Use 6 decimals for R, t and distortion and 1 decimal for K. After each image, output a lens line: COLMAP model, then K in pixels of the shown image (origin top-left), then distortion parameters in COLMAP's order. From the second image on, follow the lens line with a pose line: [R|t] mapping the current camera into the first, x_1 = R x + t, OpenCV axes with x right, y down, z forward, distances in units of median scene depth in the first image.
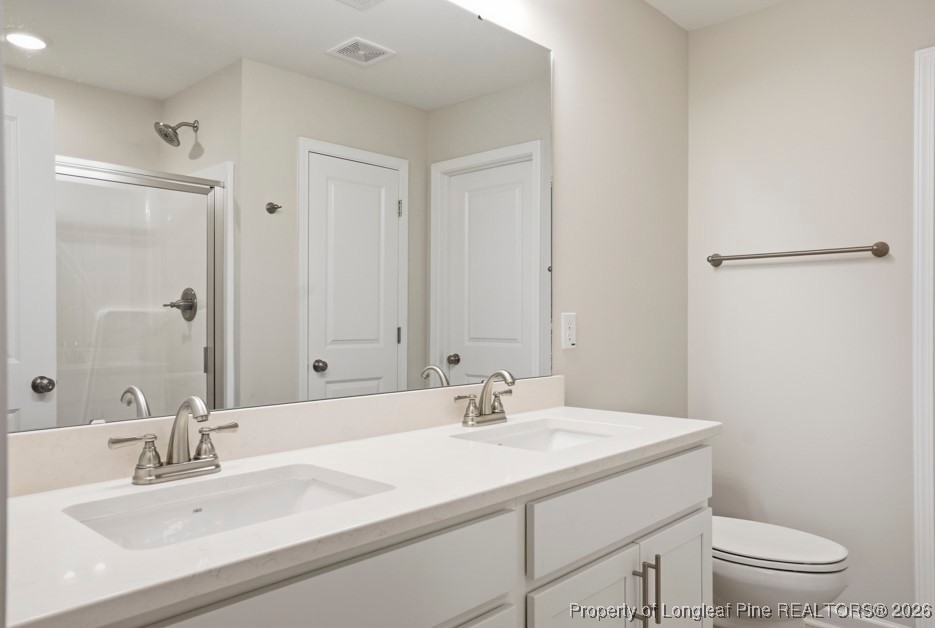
lens RADIAL K [[672.5, 0, 468.2], [0, 672.5, 327.1], [0, 0, 1]] dist [0.015446, 0.008204]
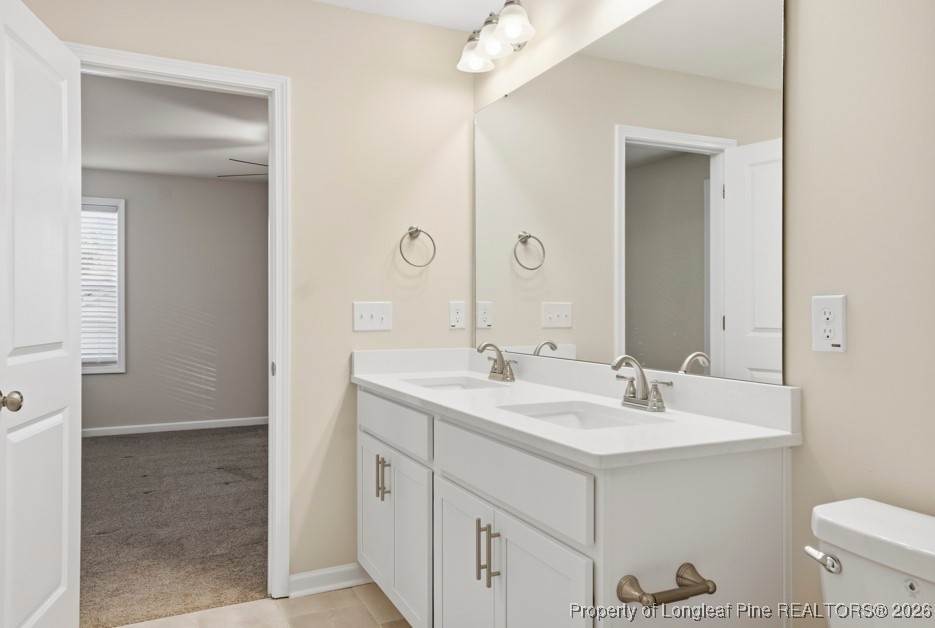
lens RADIAL K [[672.5, 0, 468.2], [0, 672.5, 327.1], [0, 0, 1]] dist [0.015446, 0.008204]
pose [[-0.357526, 0.034189, -0.933277, 1.064387], [-0.003163, 0.999280, 0.037819, -0.018199], [0.933898, 0.016474, -0.357160, 1.103685]]
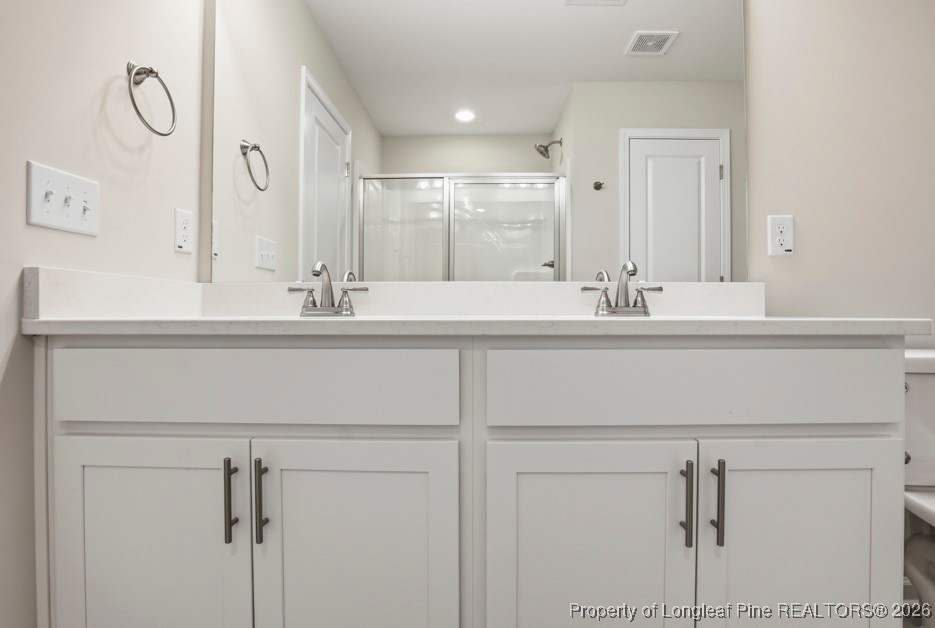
lens RADIAL K [[461.3, 0, 467.5], [0, 461.3, 314.0], [0, 0, 1]] dist [-0.039962, 0.000280]
pose [[0.669267, 0.014196, -0.742886, 0.388646], [-0.014191, 0.999879, 0.006322, 0.137008], [0.742887, 0.006311, 0.669388, 0.342518]]
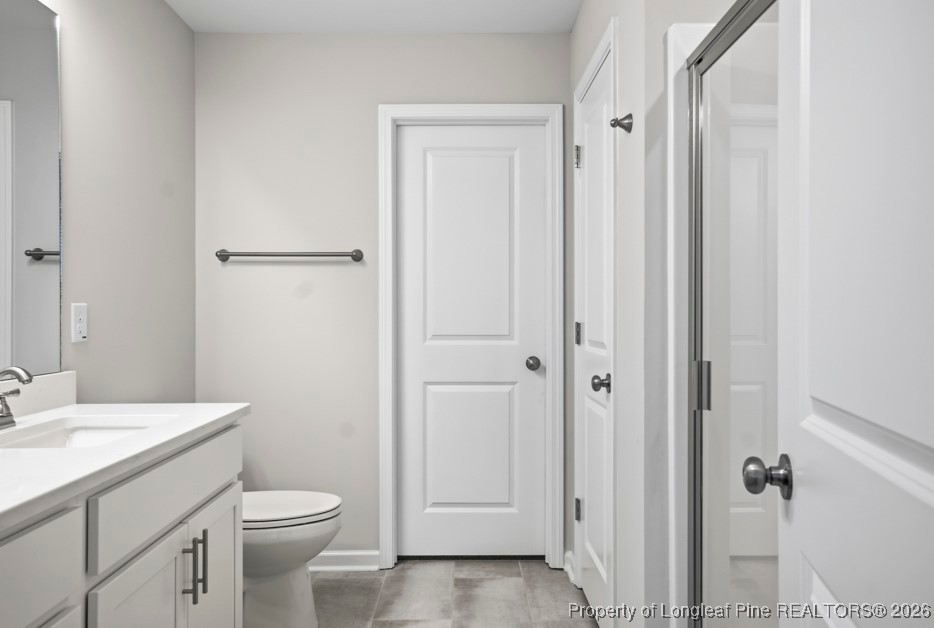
lens RADIAL K [[671.7, 0, 467.6], [0, 671.7, 327.1], [0, 0, 1]] dist [0.015446, 0.008204]
pose [[0.728006, -0.012822, 0.685450, -0.119668], [0.006038, 0.999906, 0.012291, 0.004052], [-0.685544, -0.004809, 0.728016, -0.053990]]
